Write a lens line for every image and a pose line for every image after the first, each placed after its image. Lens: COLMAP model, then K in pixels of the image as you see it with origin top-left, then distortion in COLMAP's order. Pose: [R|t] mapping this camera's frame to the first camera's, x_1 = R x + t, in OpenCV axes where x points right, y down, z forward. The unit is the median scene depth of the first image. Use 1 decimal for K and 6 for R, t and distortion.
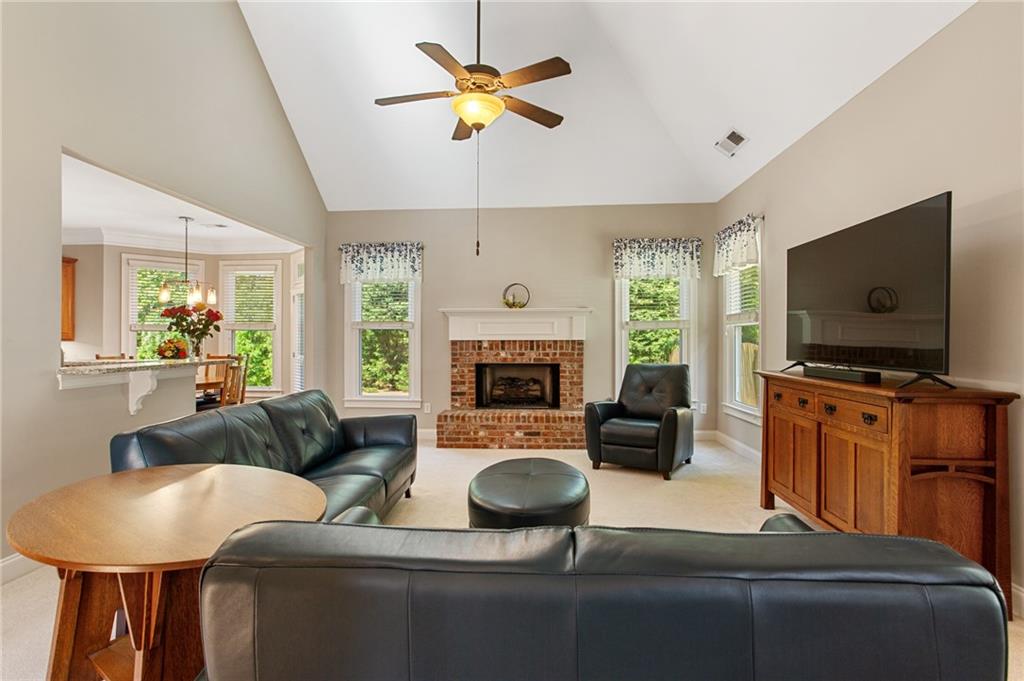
lens RADIAL K [[499.9, 0, 506.3], [0, 499.9, 340.7], [0, 0, 1]] dist [-0.058111, 0.035579]
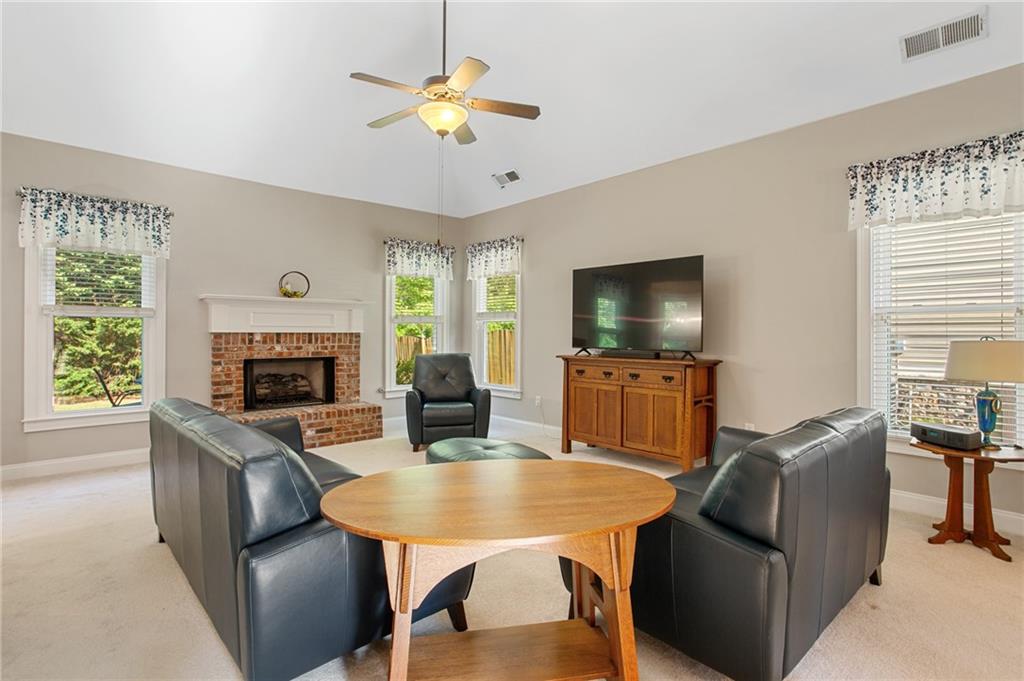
lens RADIAL K [[503.9, 0, 512.6], [0, 503.9, 335.0], [0, 0, 1]] dist [-0.055503, 0.035745]
pose [[0.690991, 0.000789, 0.722863, -0.367817], [-0.001936, 0.999998, 0.000759, 0.001711], [-0.722861, -0.001924, 0.690991, 0.071263]]
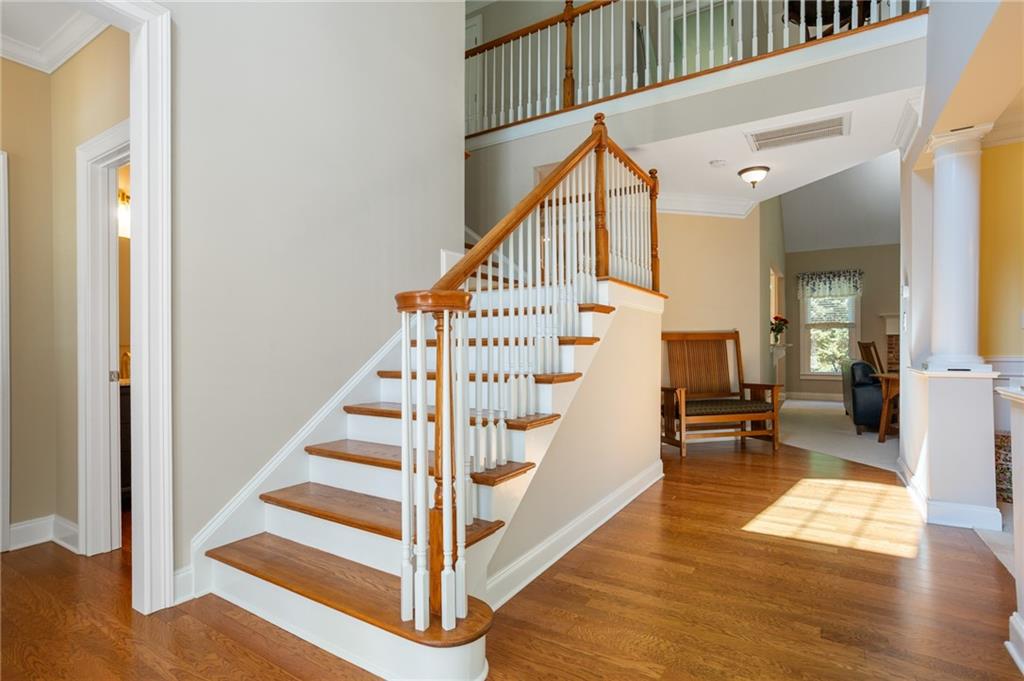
lens RADIAL K [[499.9, 0, 506.3], [0, 499.9, 340.7], [0, 0, 1]] dist [-0.058111, 0.035579]
pose [[0.880037, -0.008590, -0.474828, -0.422444], [0.004416, 0.999941, -0.009905, 0.026871], [0.474885, 0.006620, 0.880023, -0.814018]]
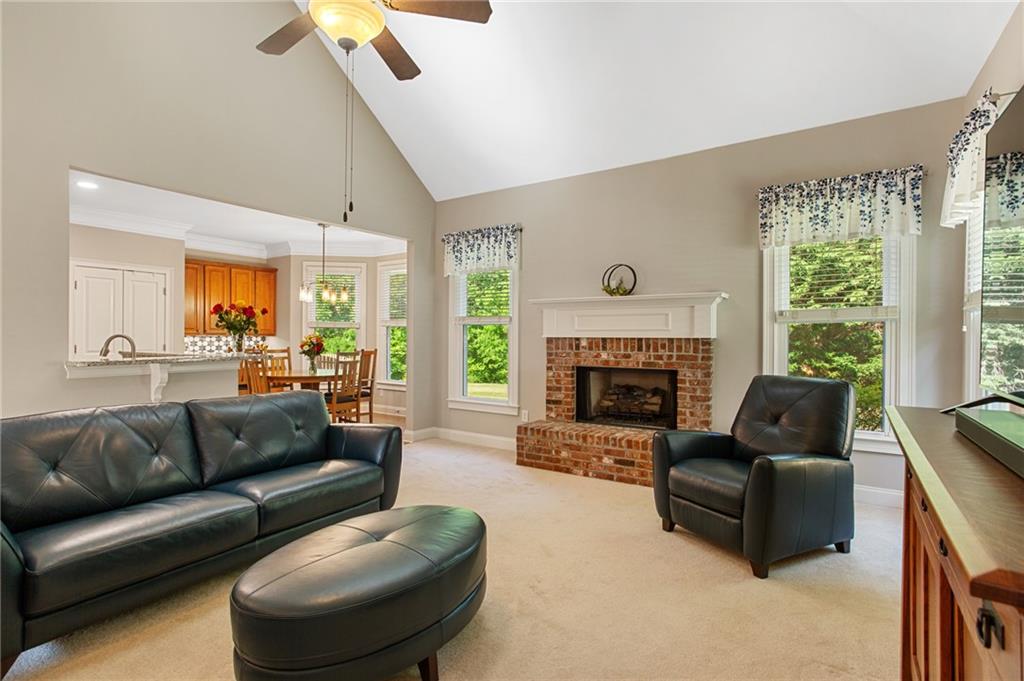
lens RADIAL K [[499.9, 0, 506.3], [0, 499.9, 340.7], [0, 0, 1]] dist [-0.058111, 0.035579]
pose [[0.861101, 0.009398, -0.508347, 0.260241], [-0.005550, 0.999943, 0.009086, -0.002506], [0.508404, -0.005003, 0.861104, 0.249914]]
